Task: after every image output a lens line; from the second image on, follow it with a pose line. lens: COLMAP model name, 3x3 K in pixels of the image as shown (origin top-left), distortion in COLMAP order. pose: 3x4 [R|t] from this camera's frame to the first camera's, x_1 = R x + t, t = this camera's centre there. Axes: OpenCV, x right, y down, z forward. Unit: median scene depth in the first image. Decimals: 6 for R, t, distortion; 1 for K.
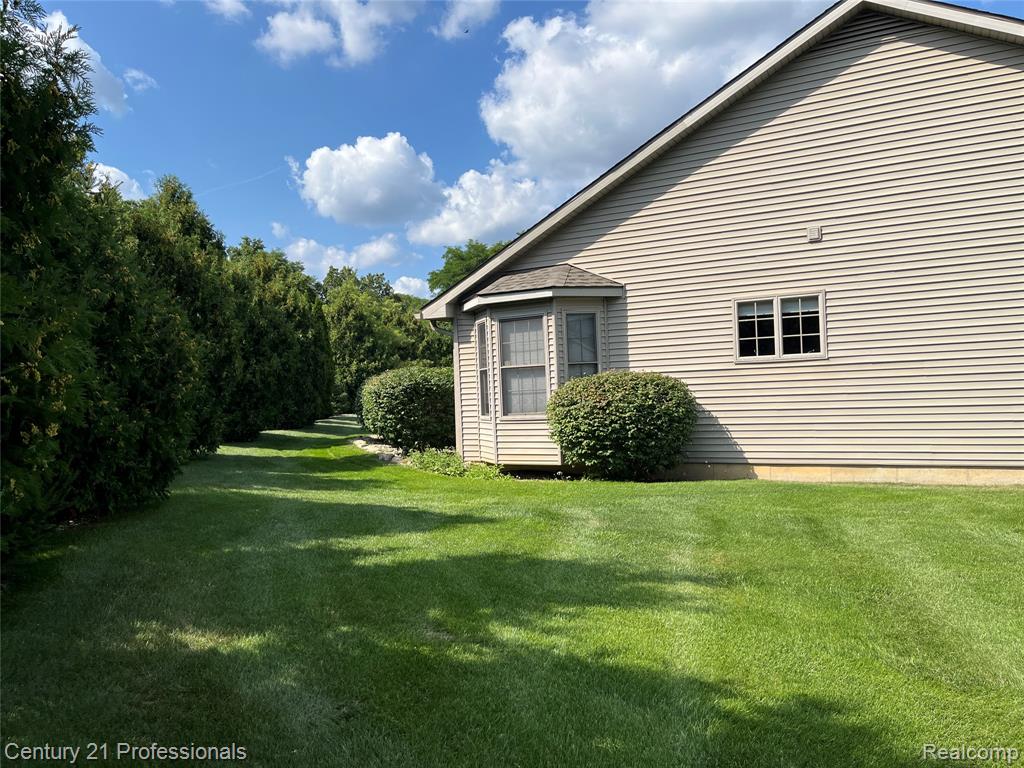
lens RADIAL K [[777.8, 0, 513.4], [0, 777.8, 377.0], [0, 0, 1]] dist [0.047218, -0.060834]
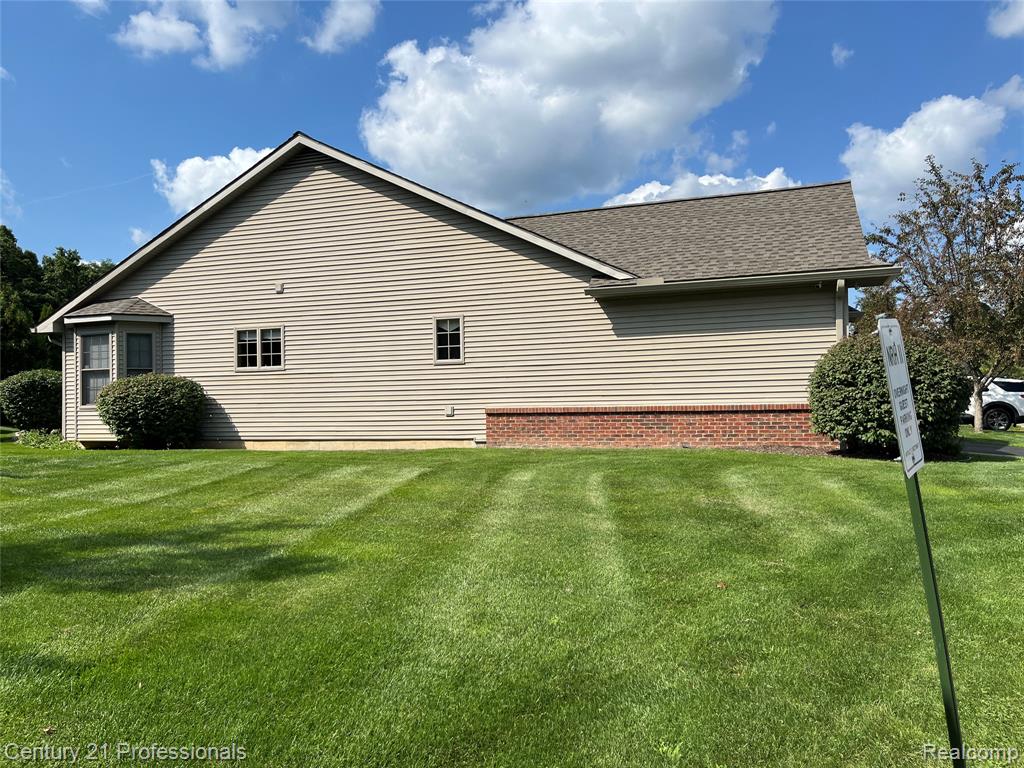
lens RADIAL K [[777.8, 0, 520.6], [0, 777.8, 393.0], [0, 0, 1]] dist [0.047218, -0.060834]
pose [[0.985380, 0.030214, 0.167669, 0.532748], [-0.028183, 0.999498, -0.014483, 0.027069], [-0.168023, 0.009546, 0.985737, -0.513619]]
